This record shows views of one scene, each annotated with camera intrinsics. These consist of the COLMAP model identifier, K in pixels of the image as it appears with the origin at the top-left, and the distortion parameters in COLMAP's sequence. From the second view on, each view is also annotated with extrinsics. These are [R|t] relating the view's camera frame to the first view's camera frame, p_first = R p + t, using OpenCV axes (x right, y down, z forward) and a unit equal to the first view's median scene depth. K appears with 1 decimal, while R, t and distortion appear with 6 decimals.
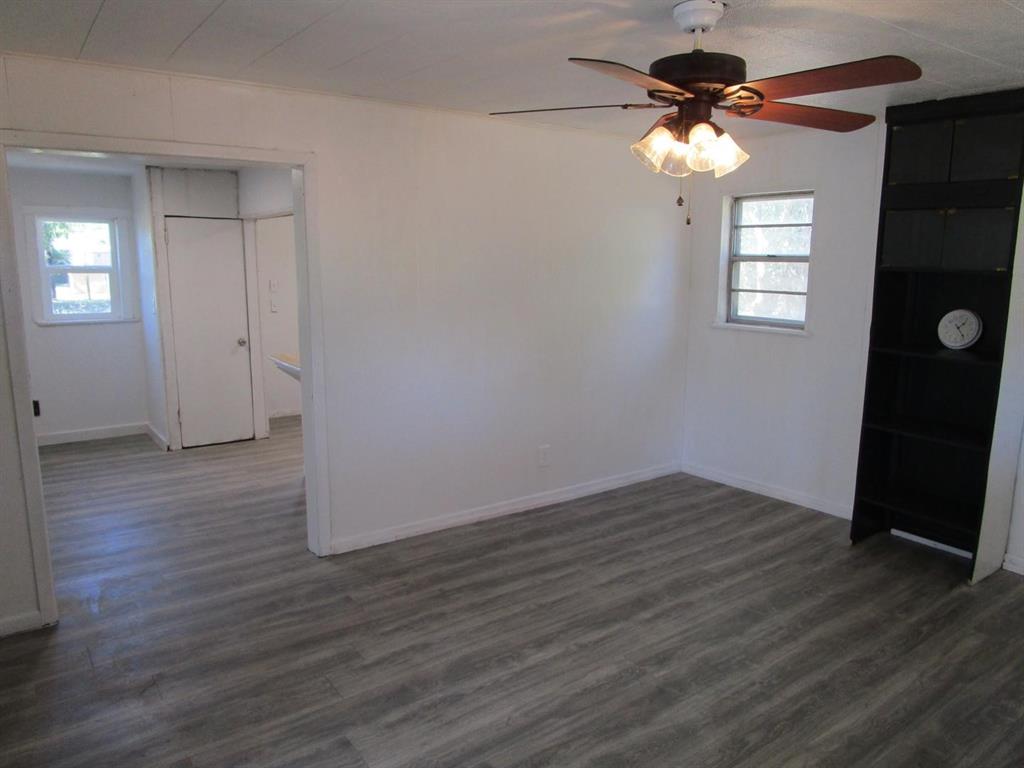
lens RADIAL K [[721.1, 0, 520.8], [0, 721.1, 383.2], [0, 0, 1]] dist [-0.029907, -0.000477]
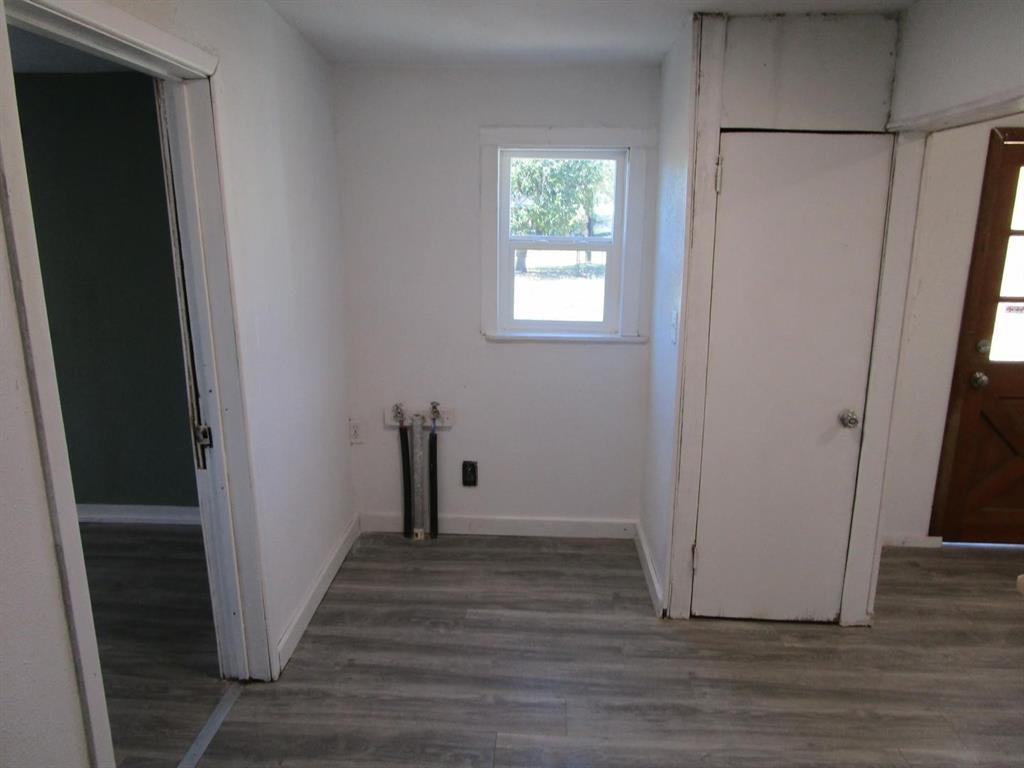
lens RADIAL K [[721.1, 0, 511.3], [0, 721.1, 383.9], [0, 0, 1]] dist [-0.029907, -0.000477]
pose [[0.766572, 0.138575, -0.627028, -0.269295], [-0.109152, 0.990348, 0.085426, -0.091860], [0.632814, 0.002956, 0.774298, 0.519494]]
